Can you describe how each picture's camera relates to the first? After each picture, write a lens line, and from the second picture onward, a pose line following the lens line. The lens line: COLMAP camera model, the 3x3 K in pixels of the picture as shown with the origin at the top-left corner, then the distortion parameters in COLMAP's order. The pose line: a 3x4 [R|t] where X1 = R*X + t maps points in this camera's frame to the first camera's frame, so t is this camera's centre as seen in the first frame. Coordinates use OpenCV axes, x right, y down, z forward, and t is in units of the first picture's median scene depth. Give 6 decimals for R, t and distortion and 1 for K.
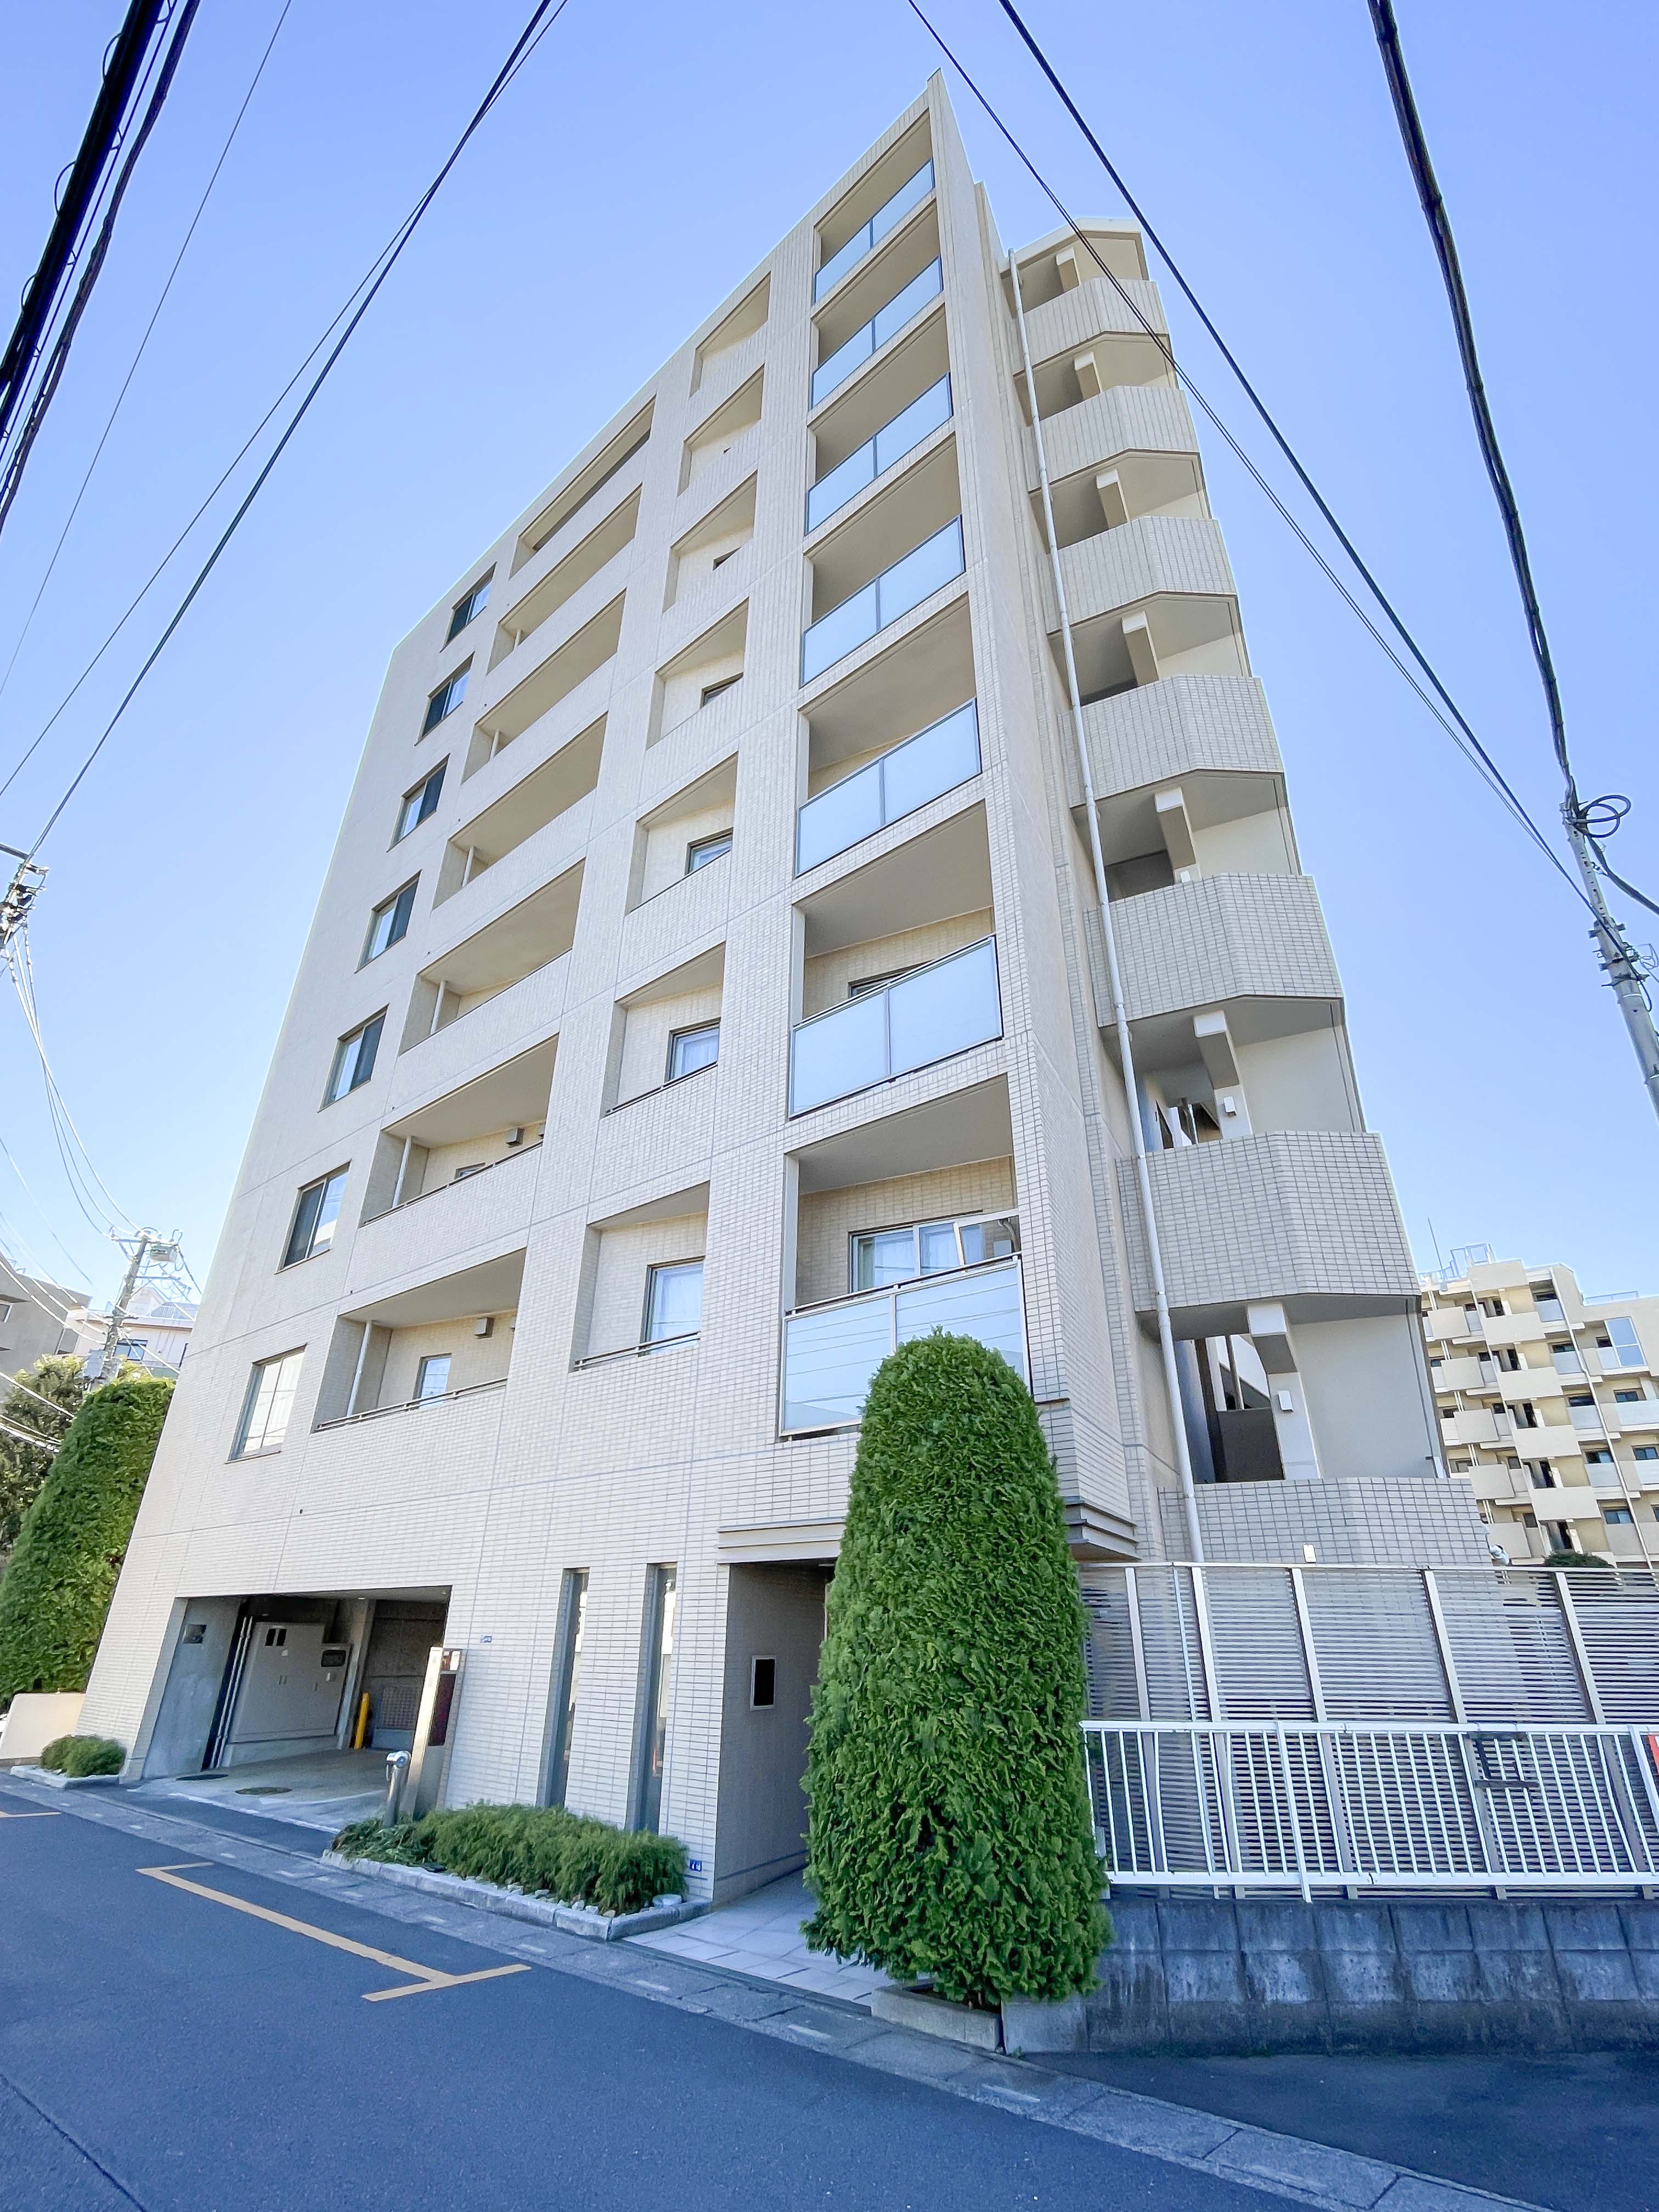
lens RADIAL K [[1051.1, 0, 827.6], [0, 1051.1, 1108.5], [0, 0, 1]] dist [0.002979, 0.000162]
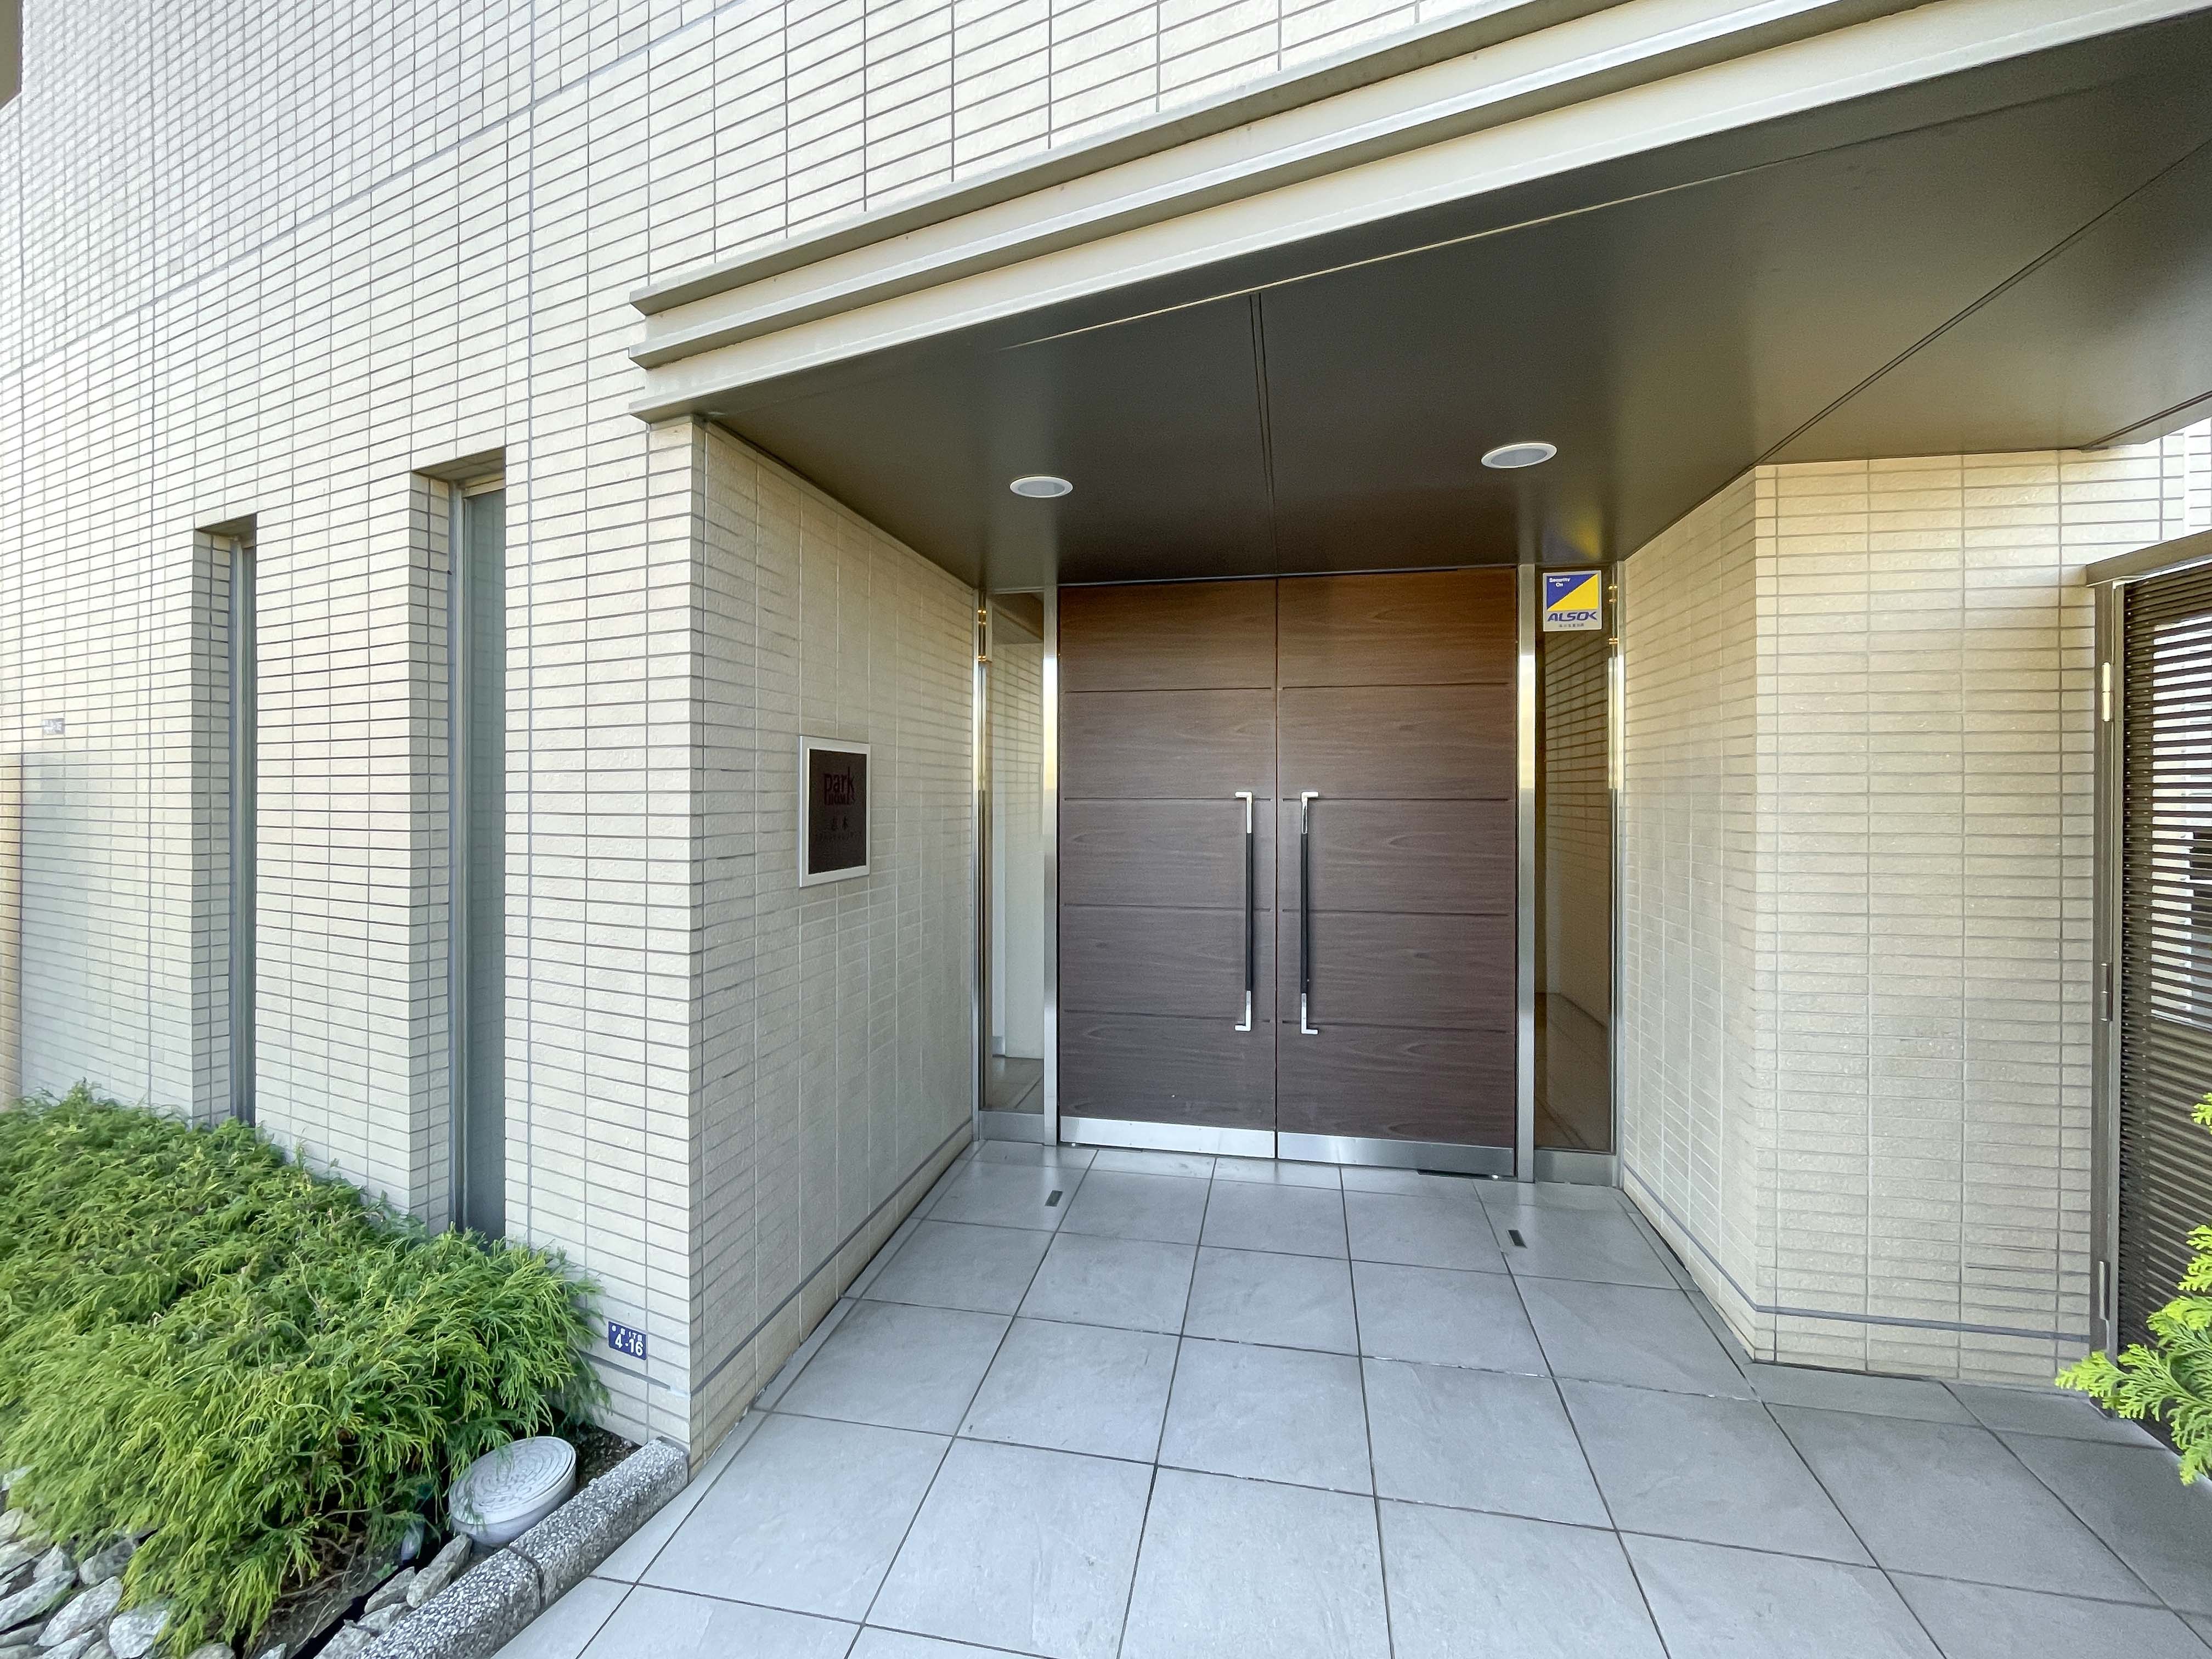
lens RADIAL K [[938.0, 0, 1113.6], [0, 938.0, 812.4], [0, 0, 1]] dist [0.000826, 0.000122]
pose [[0.968950, -0.007671, 0.247136, -0.052706], [-0.111209, 0.879191, 0.463309, 0.425677], [-0.220834, -0.476407, 0.851040, 0.779258]]
